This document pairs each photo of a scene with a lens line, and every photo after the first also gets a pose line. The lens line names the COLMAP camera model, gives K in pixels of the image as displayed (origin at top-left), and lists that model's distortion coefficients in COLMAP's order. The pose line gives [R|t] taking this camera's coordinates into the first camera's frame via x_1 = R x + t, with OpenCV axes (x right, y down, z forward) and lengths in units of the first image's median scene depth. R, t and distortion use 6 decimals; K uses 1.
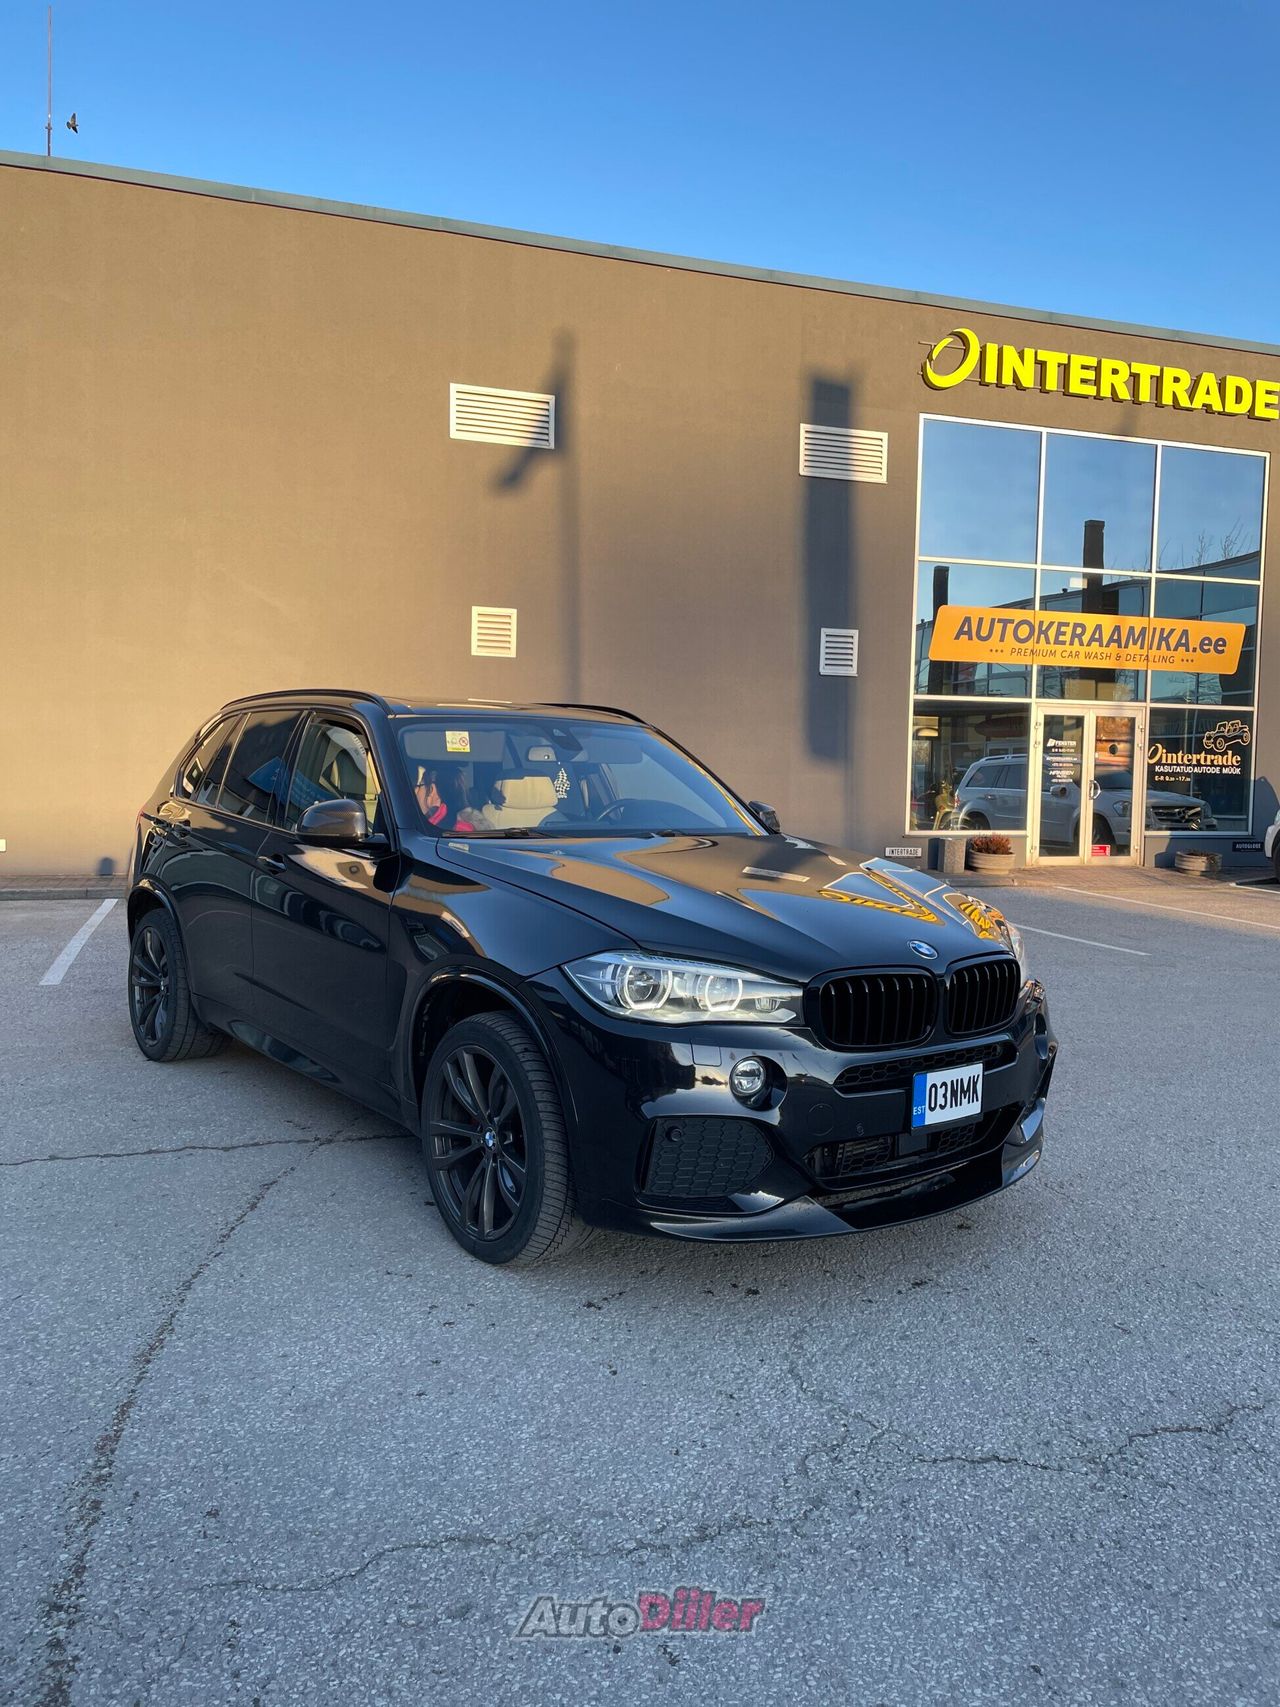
lens RADIAL K [[1276.5, 0, 647.1], [0, 1276.5, 857.5], [0, 0, 1]] dist [0.084025, -0.114538]
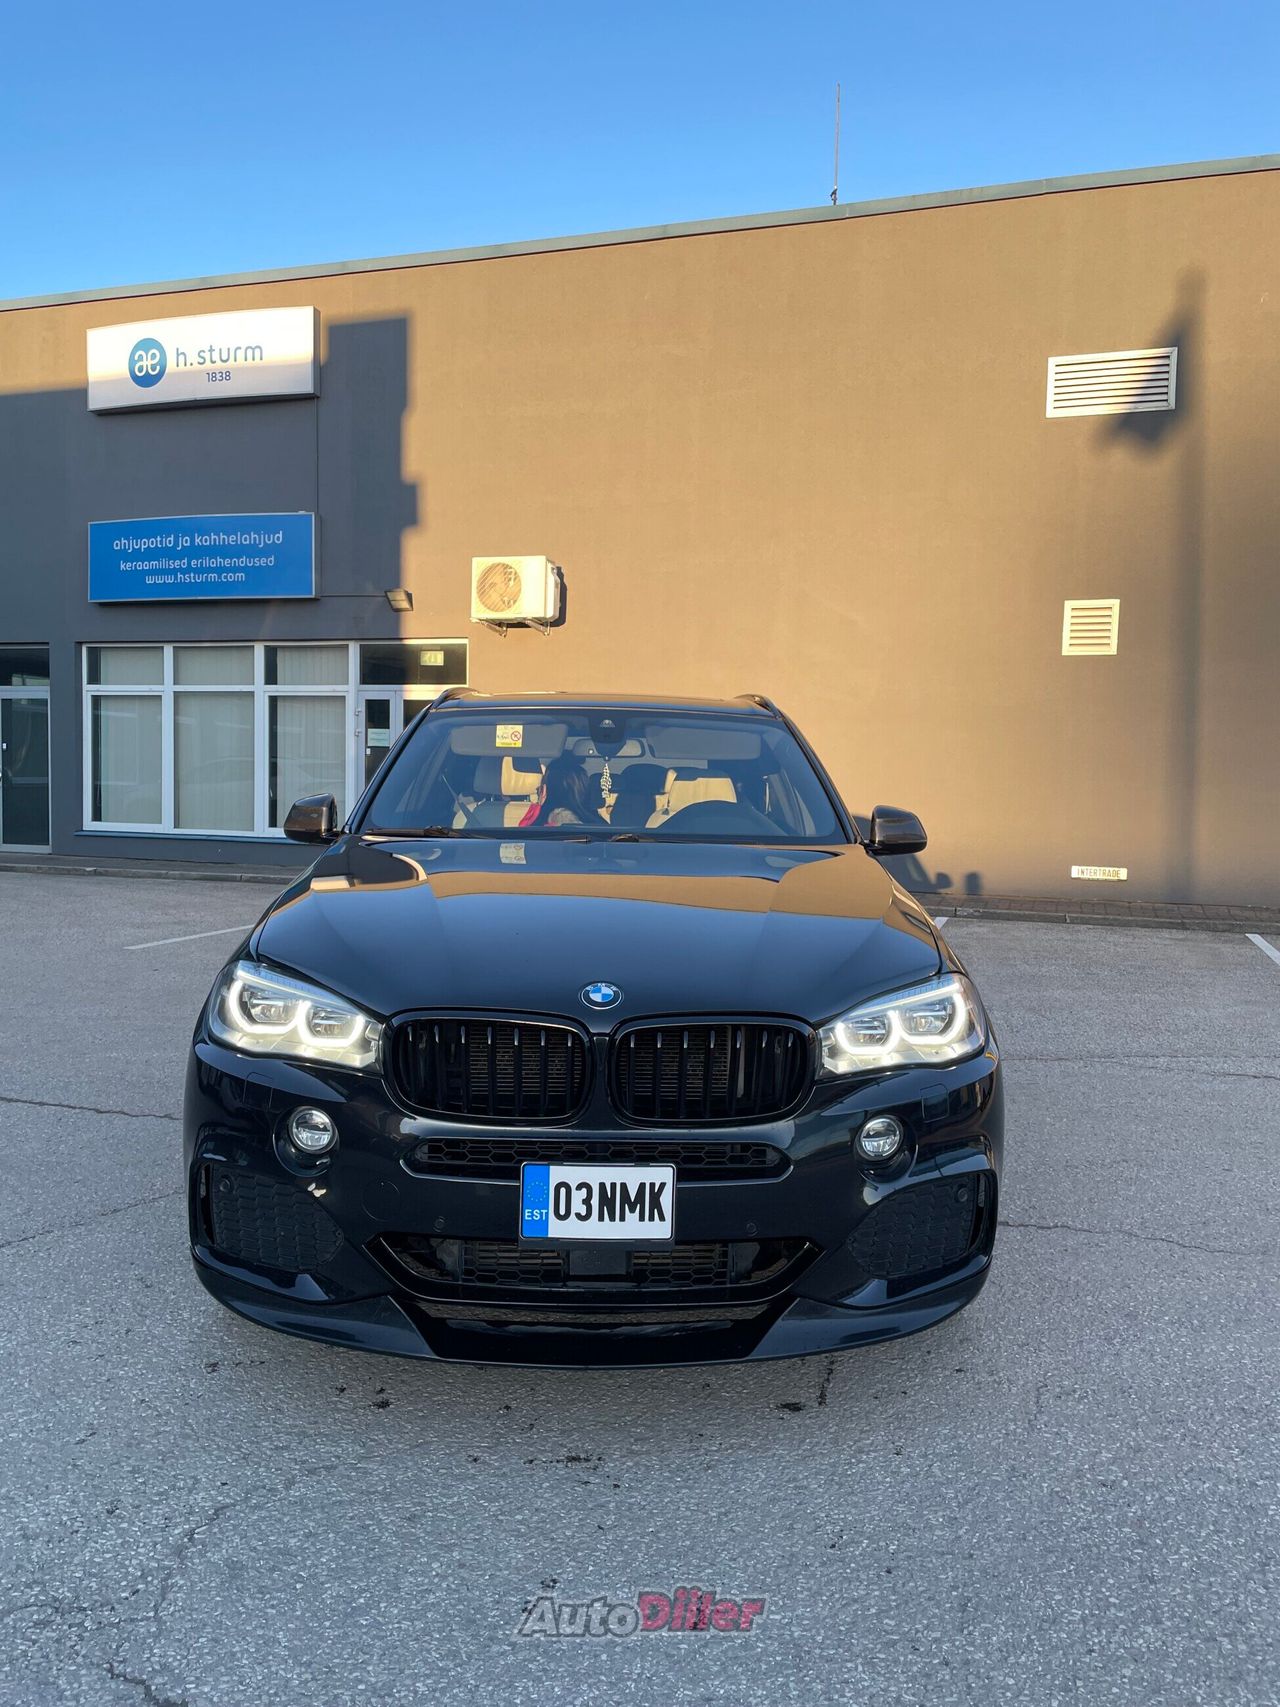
lens RADIAL K [[1276.5, 0, 647.1], [0, 1276.5, 857.5], [0, 0, 1]] dist [0.084025, -0.114538]
pose [[0.805805, 0.031218, -0.591357, 0.661145], [-0.041944, 0.999110, -0.004411, -0.003714], [0.590693, 0.028358, 0.806398, 0.432218]]
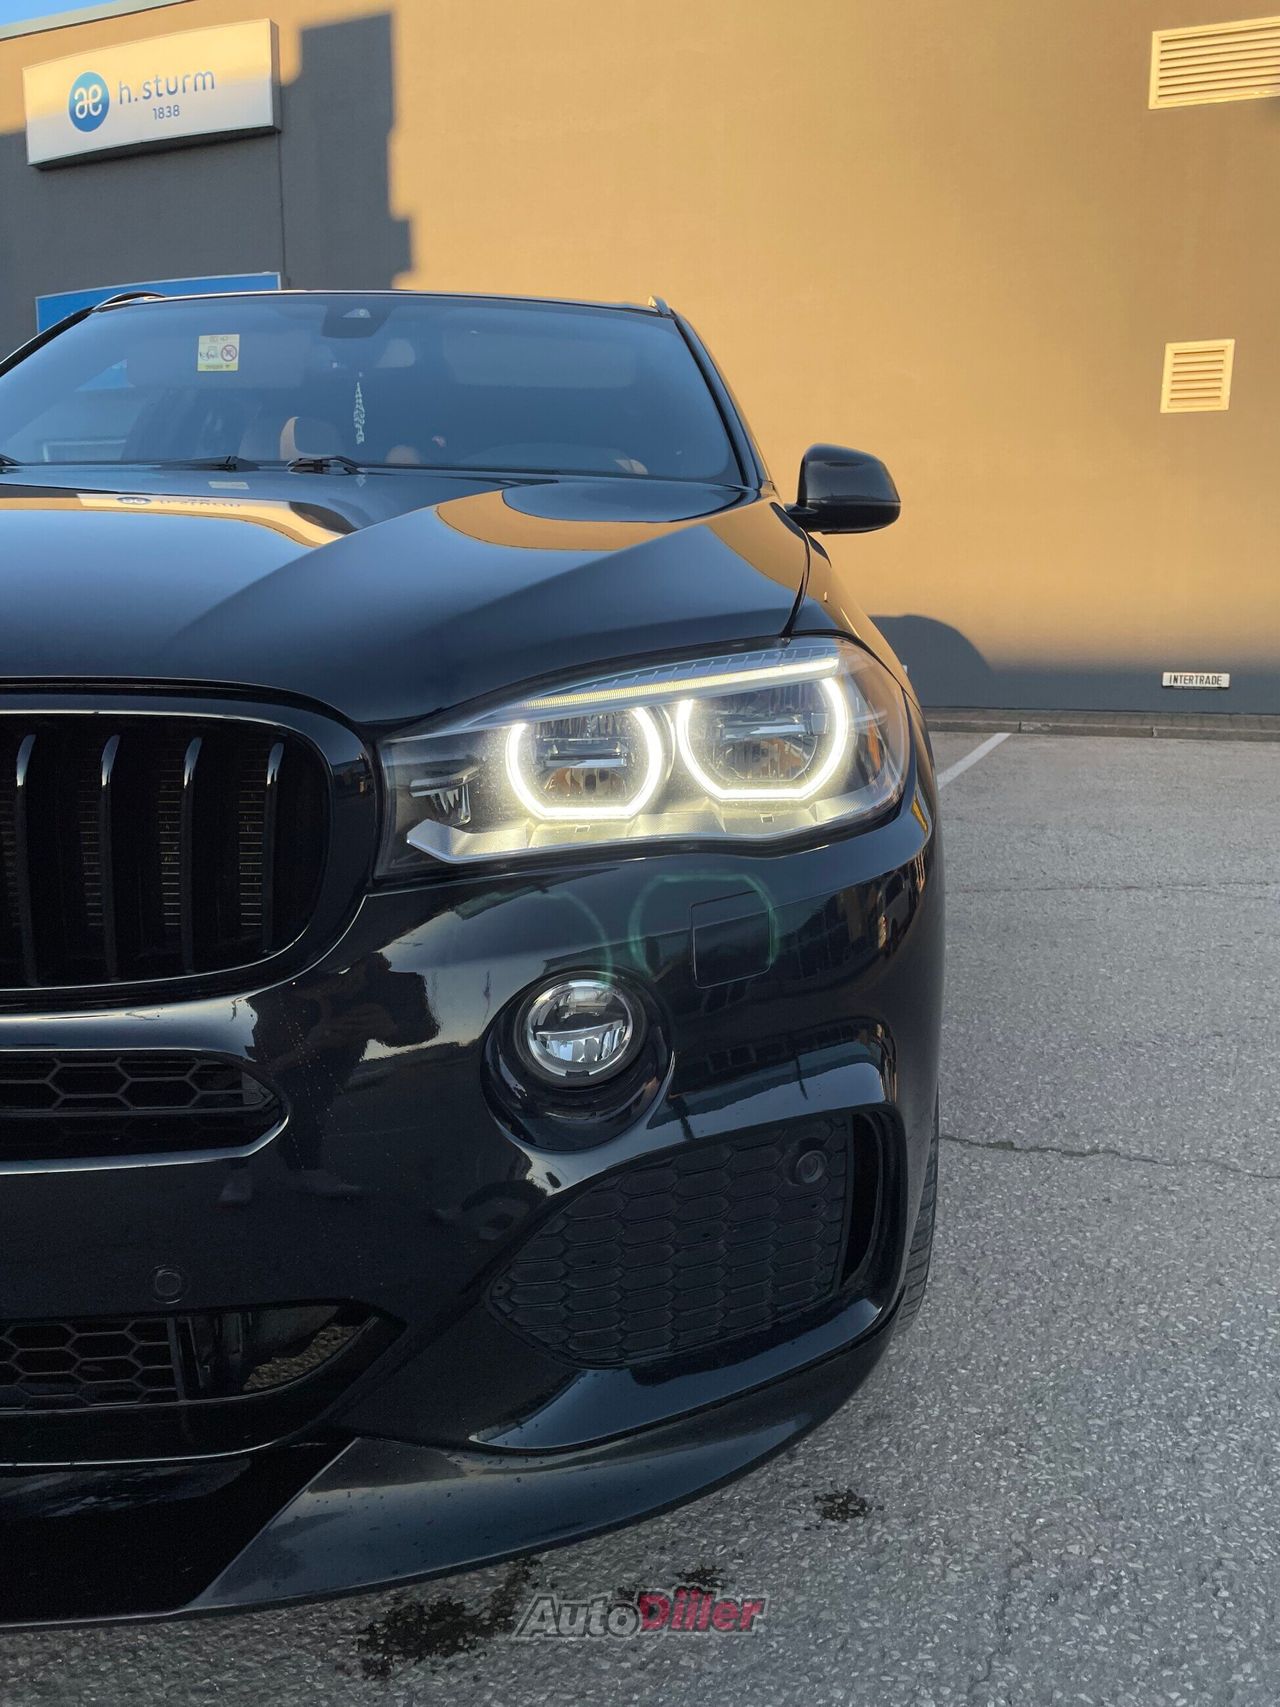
lens RADIAL K [[1276.4, 0, 666.3], [0, 1276.4, 854.7], [0, 0, 1]] dist [0.087031, -0.118373]
pose [[0.775957, 0.095236, -0.623555, 0.520677], [-0.032388, 0.993248, 0.111396, 0.080114], [0.629954, -0.066242, 0.773803, 0.917470]]
